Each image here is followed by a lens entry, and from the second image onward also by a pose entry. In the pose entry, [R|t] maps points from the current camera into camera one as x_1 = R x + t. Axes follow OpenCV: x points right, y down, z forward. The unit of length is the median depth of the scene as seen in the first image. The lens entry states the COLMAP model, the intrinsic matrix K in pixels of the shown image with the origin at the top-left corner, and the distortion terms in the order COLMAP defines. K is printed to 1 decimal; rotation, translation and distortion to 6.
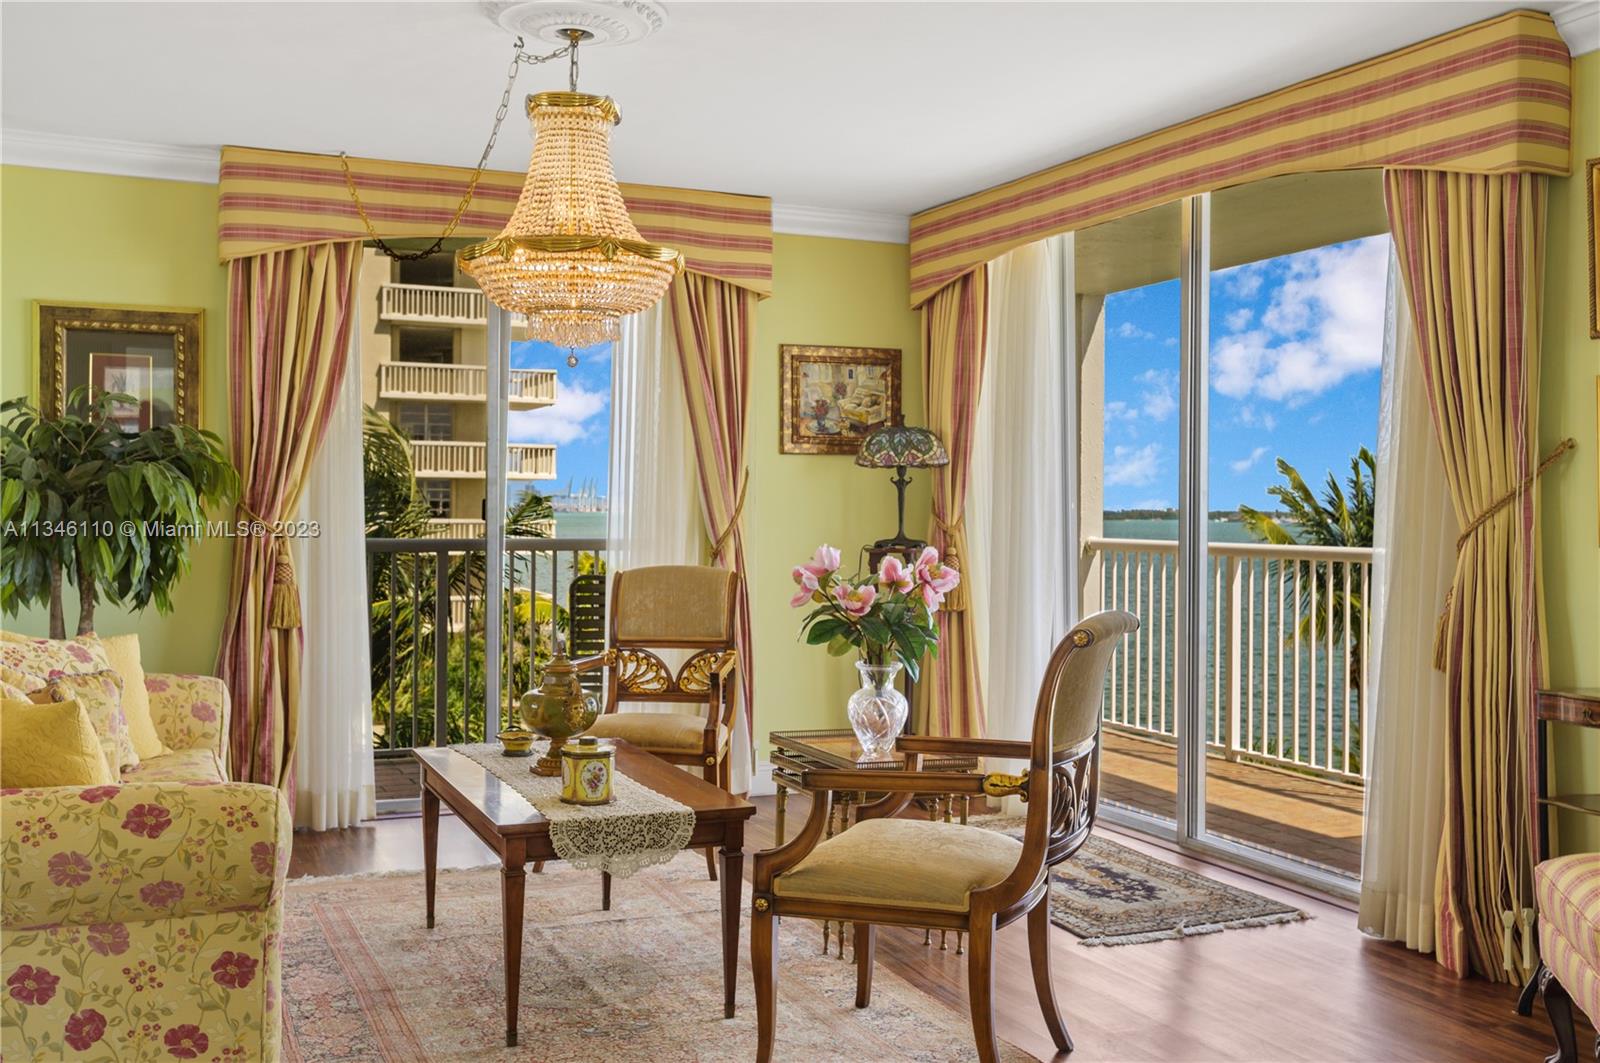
lens RADIAL K [[1583.2, 0, 800.3], [0, 1583.2, 510.3], [0, 0, 1]] dist [-0.005104, 0.004139]
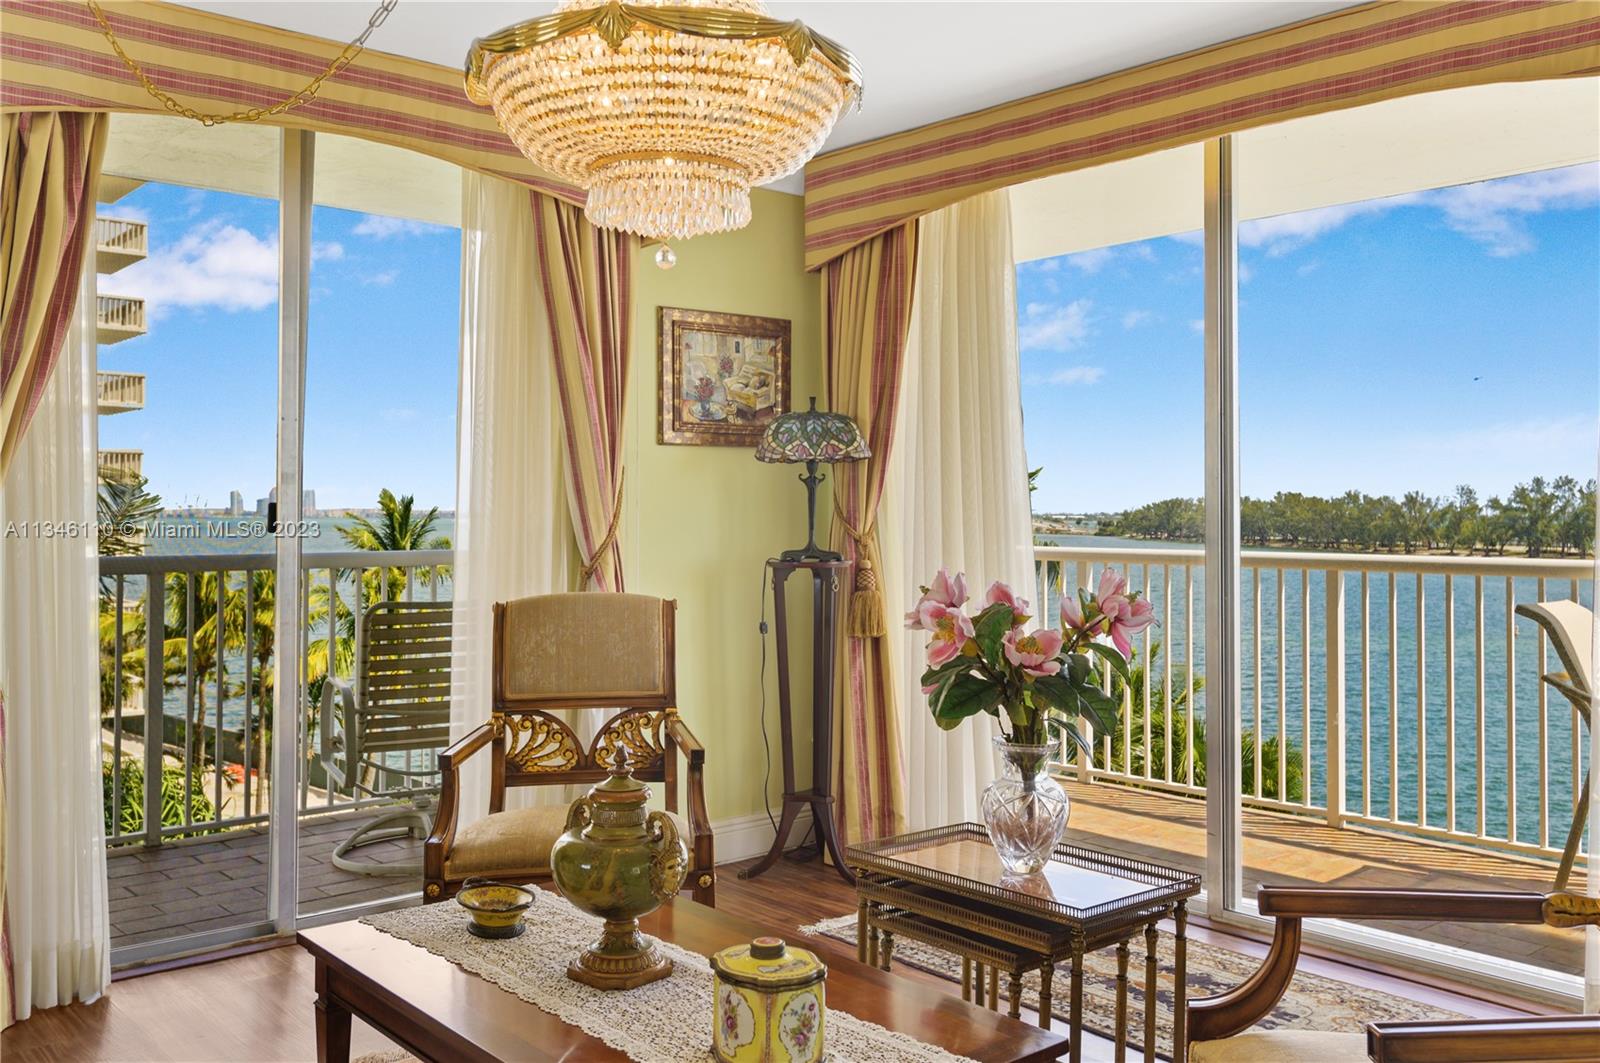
lens RADIAL K [[1384.5, 0, 801.1], [0, 1384.5, 488.6], [0, 0, 1]] dist [-0.007797, -0.001569]
pose [[0.952208, -0.000256, 0.305449, -0.218093], [0.005765, 0.999837, -0.017135, -0.001831], [-0.305395, 0.018077, 0.952054, 0.447049]]
